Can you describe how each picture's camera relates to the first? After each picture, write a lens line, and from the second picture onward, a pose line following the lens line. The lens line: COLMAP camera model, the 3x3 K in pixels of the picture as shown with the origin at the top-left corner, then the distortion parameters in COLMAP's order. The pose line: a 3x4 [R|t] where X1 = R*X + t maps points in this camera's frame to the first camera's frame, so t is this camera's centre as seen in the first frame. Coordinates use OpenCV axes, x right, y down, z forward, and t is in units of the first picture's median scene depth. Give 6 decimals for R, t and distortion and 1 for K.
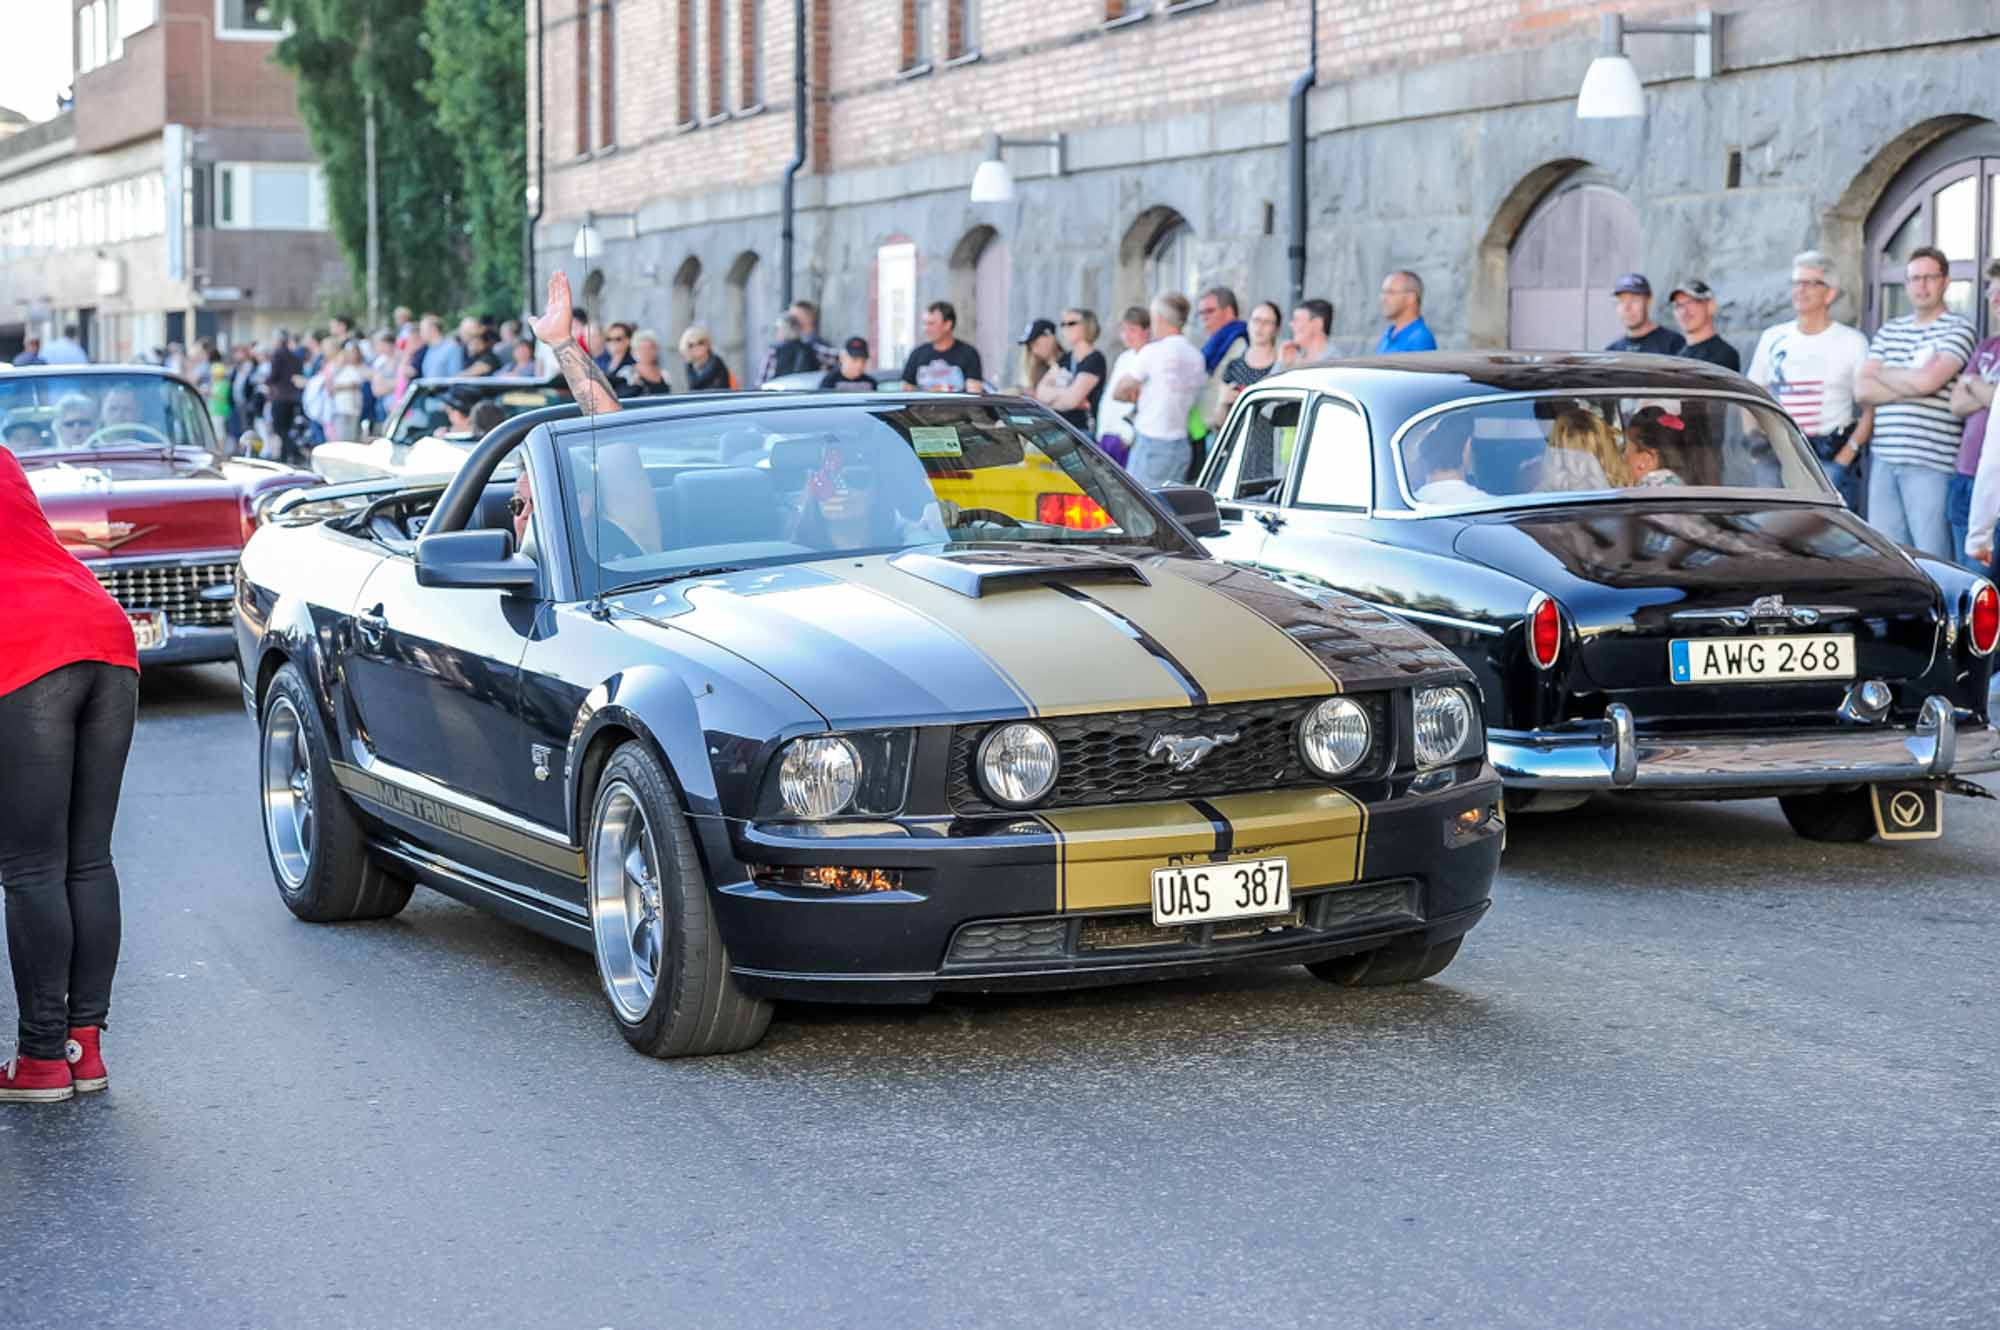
lens RADIAL K [[4812.6, 0, 1000.0], [0, 4812.6, 665.0], [0, 0, 1]] dist [0.148954, 0.017766]
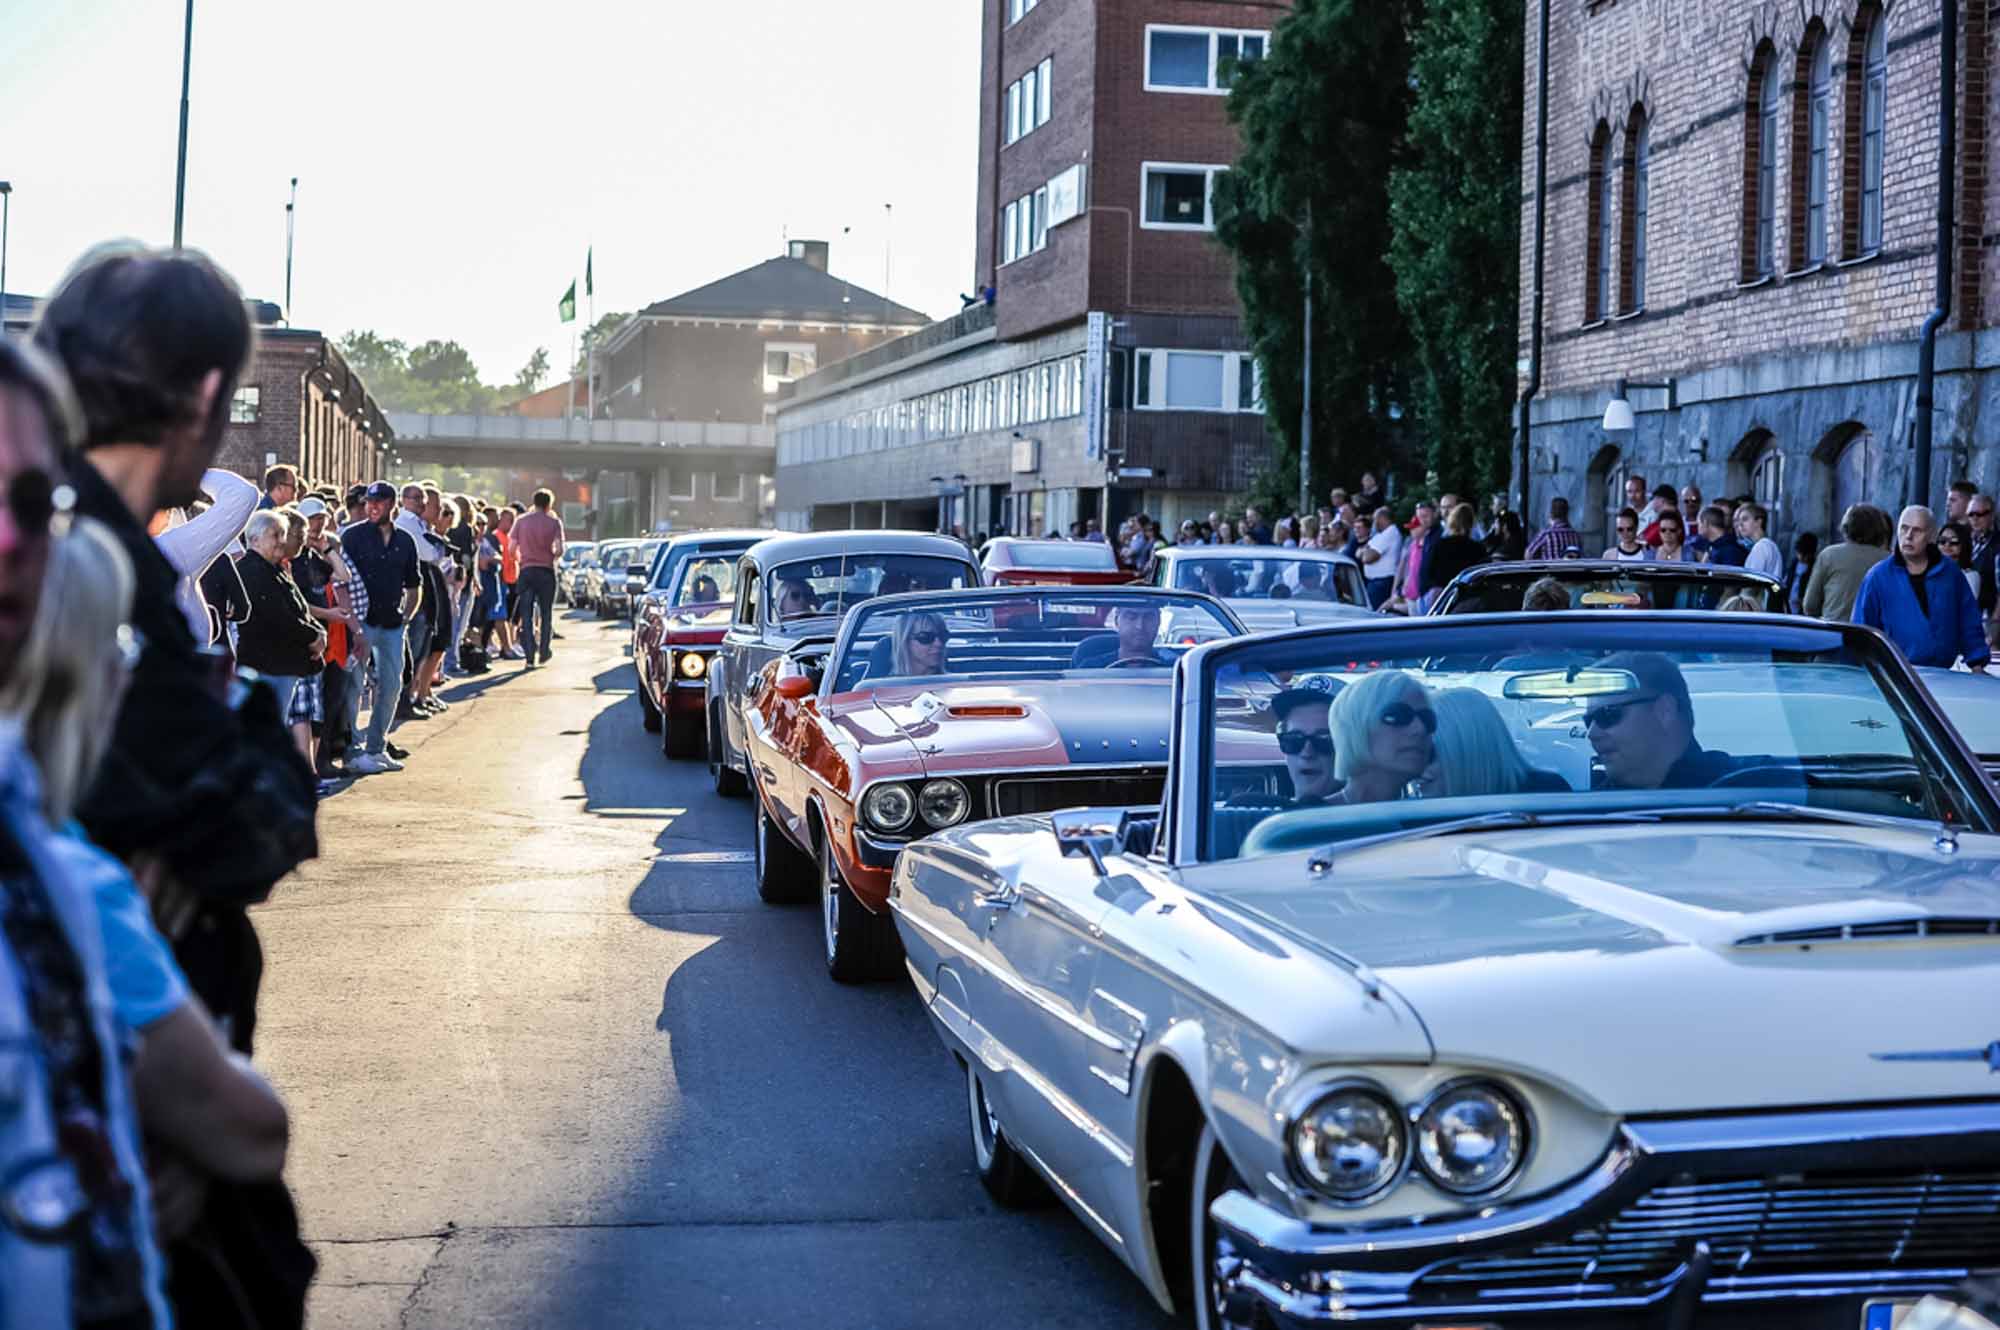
lens RADIAL K [[4108.9, 0, 1000.0], [0, 4108.9, 665.0], [0, 0, 1]] dist [-0.040911, -0.060591]
pose [[0.984776, 0.030332, -0.171162, -0.071499], [-0.036129, 0.998871, -0.030856, -0.014111], [0.170033, 0.036571, 0.984760, 0.245591]]
